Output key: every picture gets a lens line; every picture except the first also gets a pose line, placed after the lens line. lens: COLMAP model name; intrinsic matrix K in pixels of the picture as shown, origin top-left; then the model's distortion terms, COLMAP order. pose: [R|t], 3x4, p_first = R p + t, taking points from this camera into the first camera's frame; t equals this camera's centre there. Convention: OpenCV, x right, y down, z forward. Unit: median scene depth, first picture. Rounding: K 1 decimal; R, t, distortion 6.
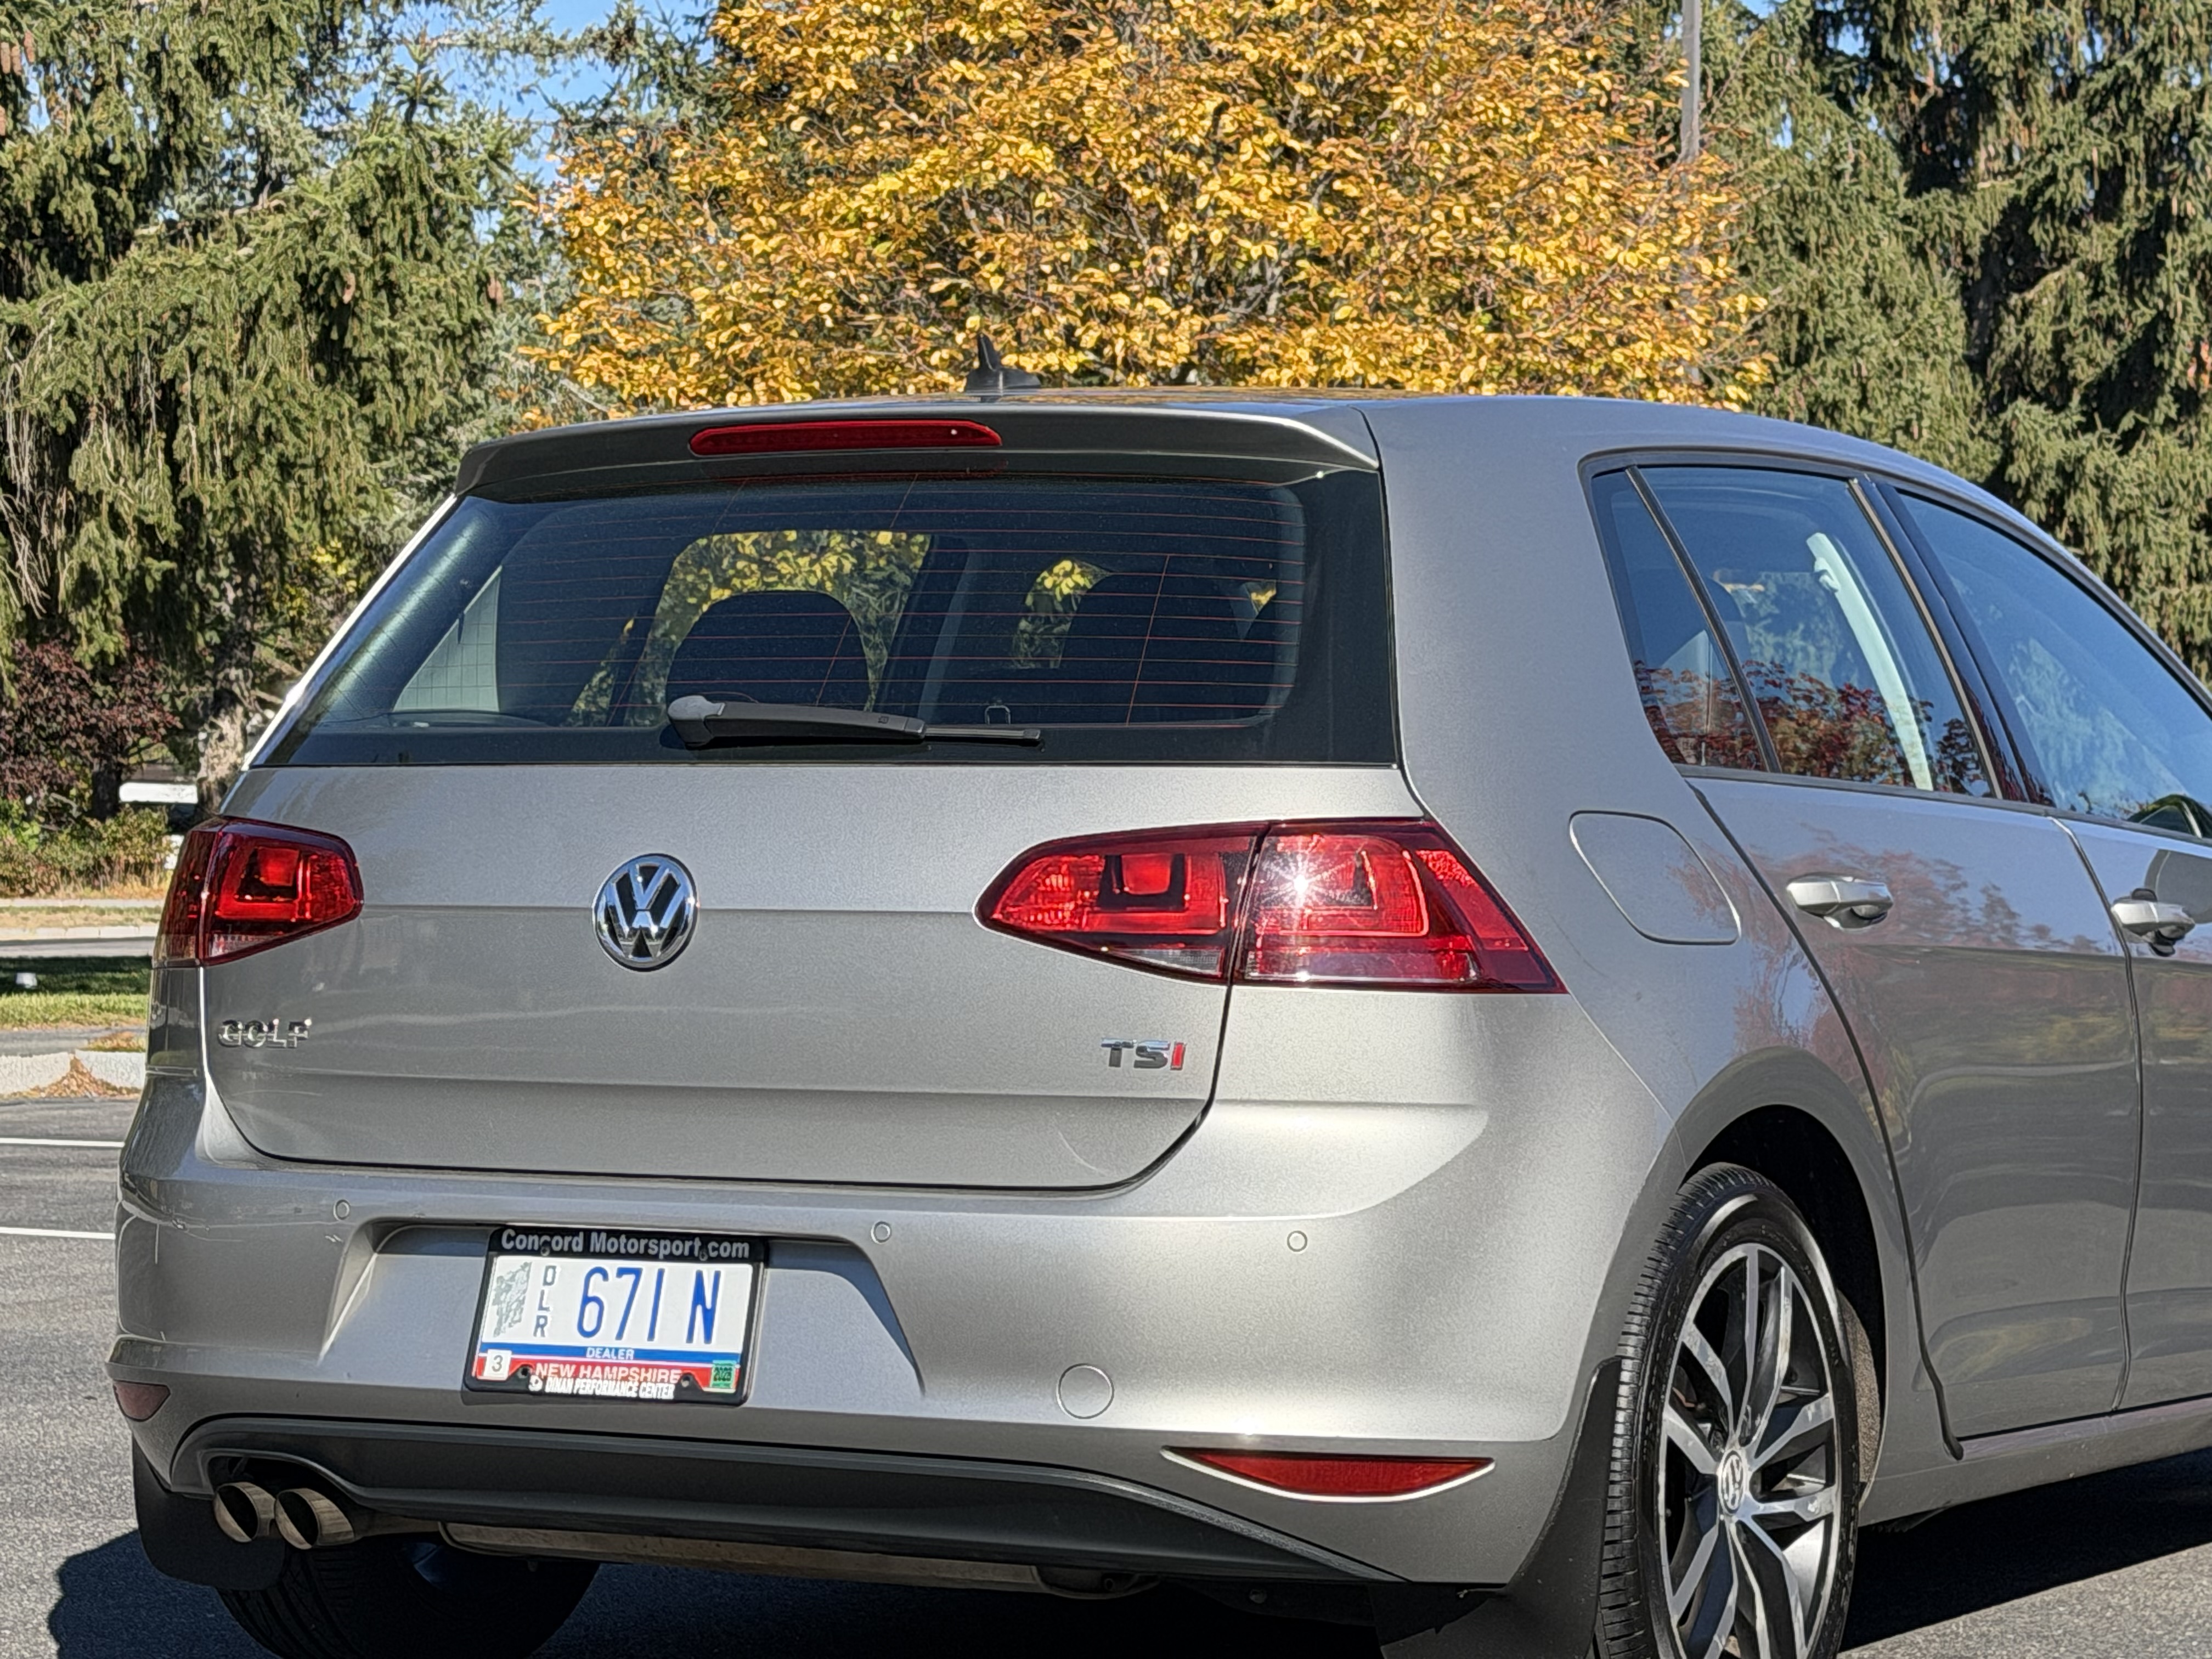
lens RADIAL K [[5591.3, 0, 1145.6], [0, 5591.3, 871.8], [0, 0, 1]] dist [0.199716, 0.000000]
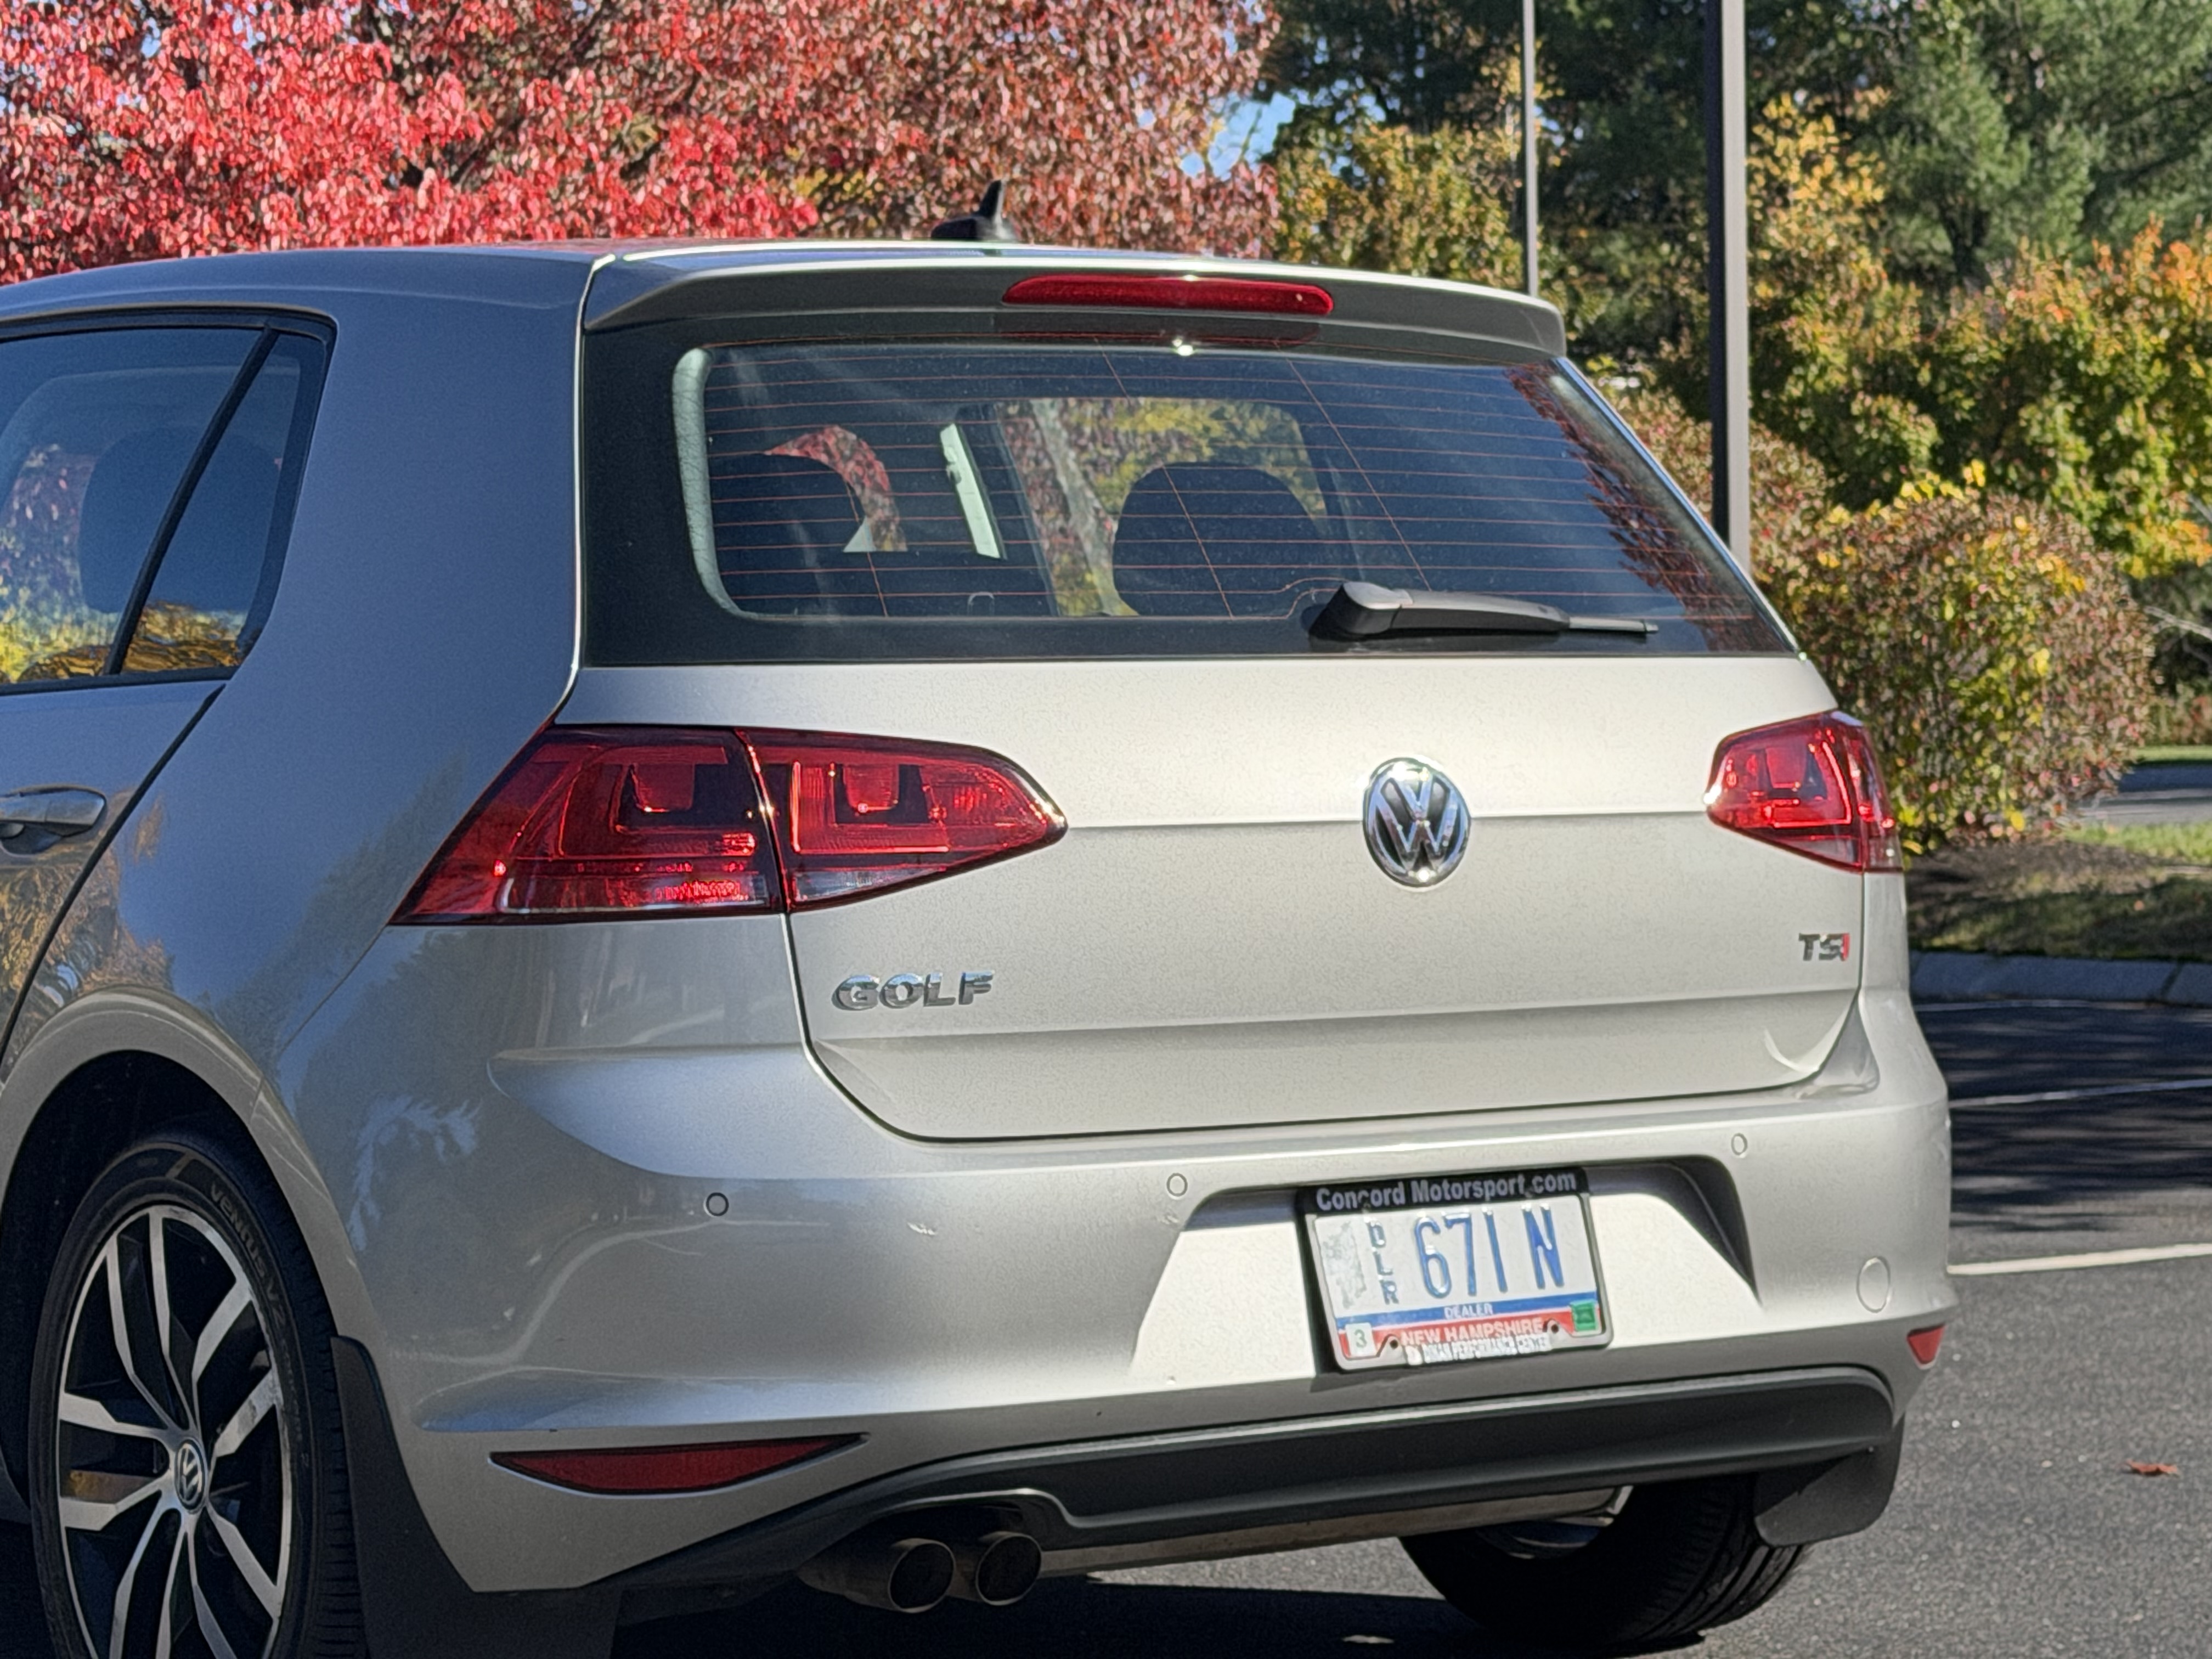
lens RADIAL K [[5591.3, 0, 1061.2], [0, 5591.3, 823.5], [0, 0, 1]] dist [0.199716, 0.000000]
pose [[0.432147, -0.030969, 0.901271, -0.932501], [0.017008, 0.999512, 0.026190, -0.017266], [-0.901643, 0.004011, 0.432463, 0.667086]]
